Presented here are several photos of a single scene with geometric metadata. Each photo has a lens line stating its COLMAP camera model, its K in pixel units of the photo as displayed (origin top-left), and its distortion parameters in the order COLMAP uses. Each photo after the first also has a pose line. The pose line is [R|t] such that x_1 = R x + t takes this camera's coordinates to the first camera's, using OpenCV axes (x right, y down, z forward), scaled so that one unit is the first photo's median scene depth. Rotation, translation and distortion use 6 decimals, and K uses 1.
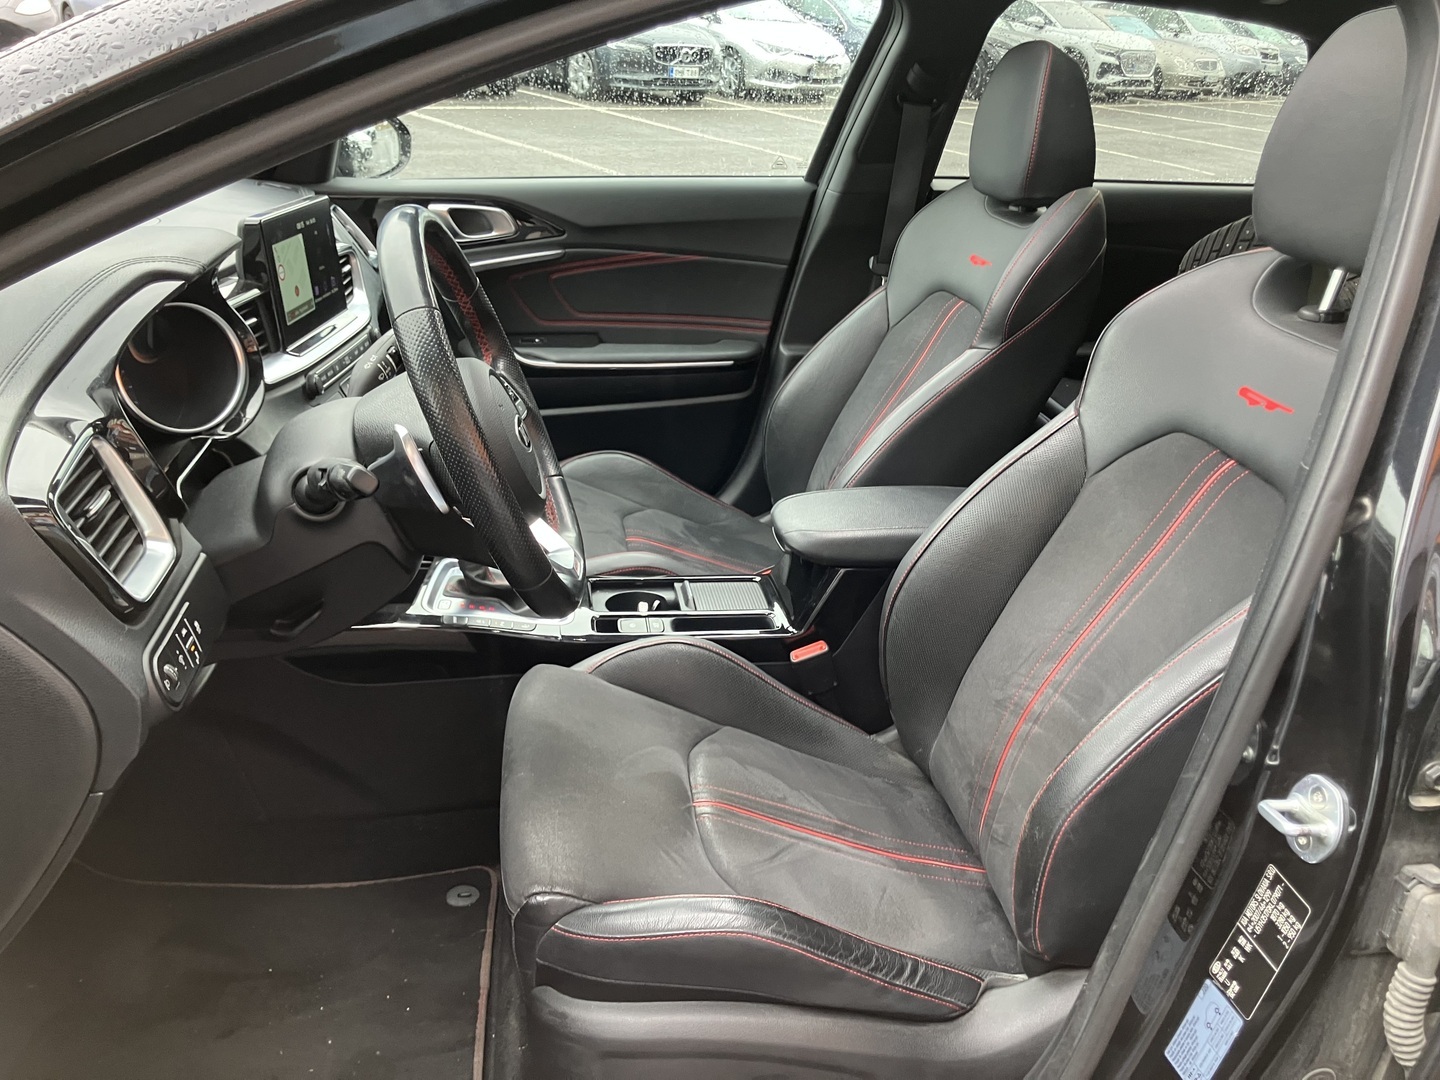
lens RADIAL K [[1175.9, 0, 722.3], [0, 1175.9, 551.9], [0, 0, 1]] dist [0.050715, -0.076433]
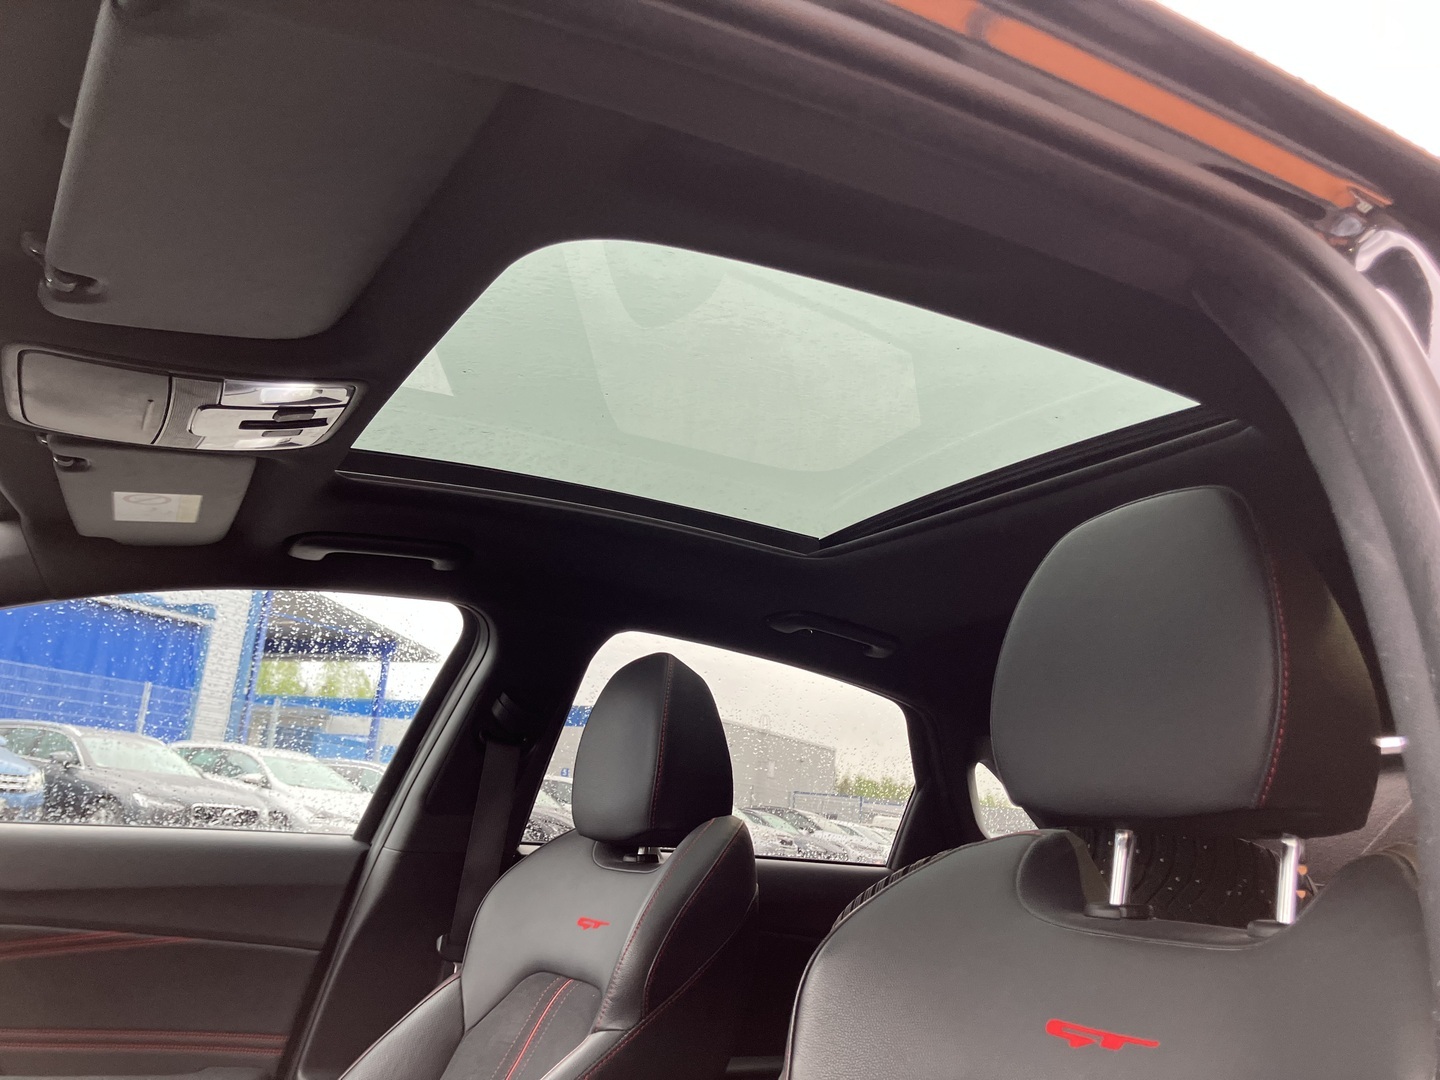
lens RADIAL K [[1175.9, 0, 722.3], [0, 1175.9, 551.9], [0, 0, 1]] dist [0.050715, -0.076433]
pose [[0.937413, 0.108141, 0.331001, 0.023831], [0.110215, 0.809545, -0.576620, 0.002417], [-0.330316, 0.577012, 0.746959, 0.285537]]
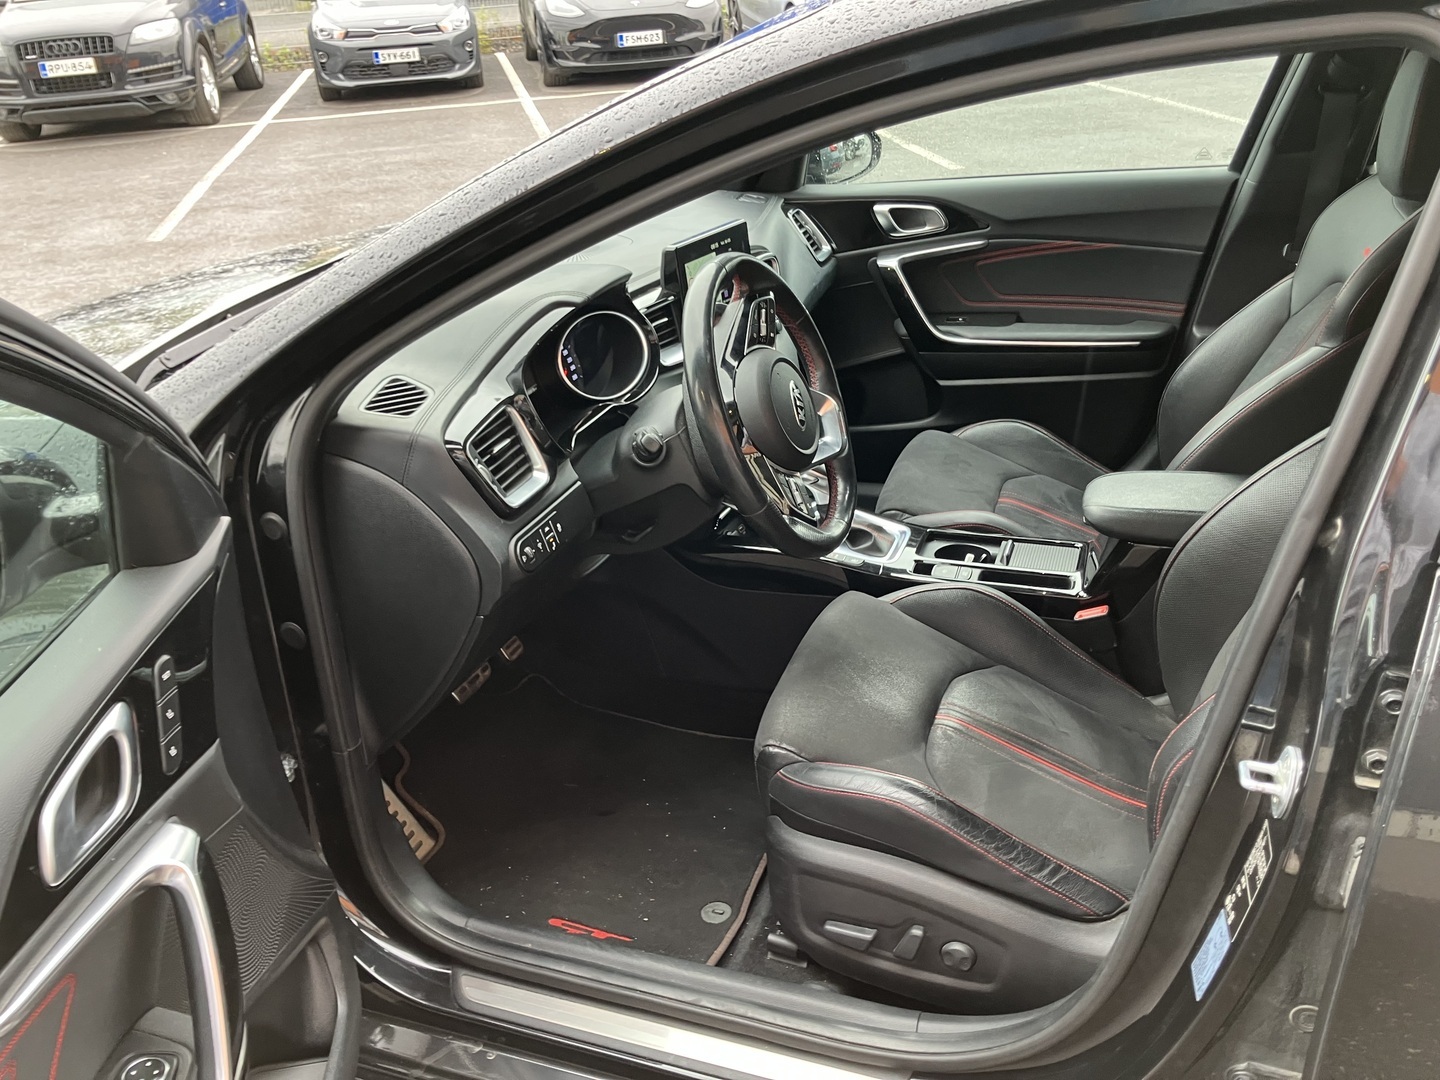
lens RADIAL K [[1179.1, 0, 709.6], [0, 1179.1, 528.9], [0, 0, 1]] dist [-0.004199, -0.002135]
pose [[0.872471, 0.104254, -0.477416, 0.230121], [-0.091264, 0.994551, 0.050398, -0.015306], [0.480069, -0.000400, 0.877231, -0.136332]]
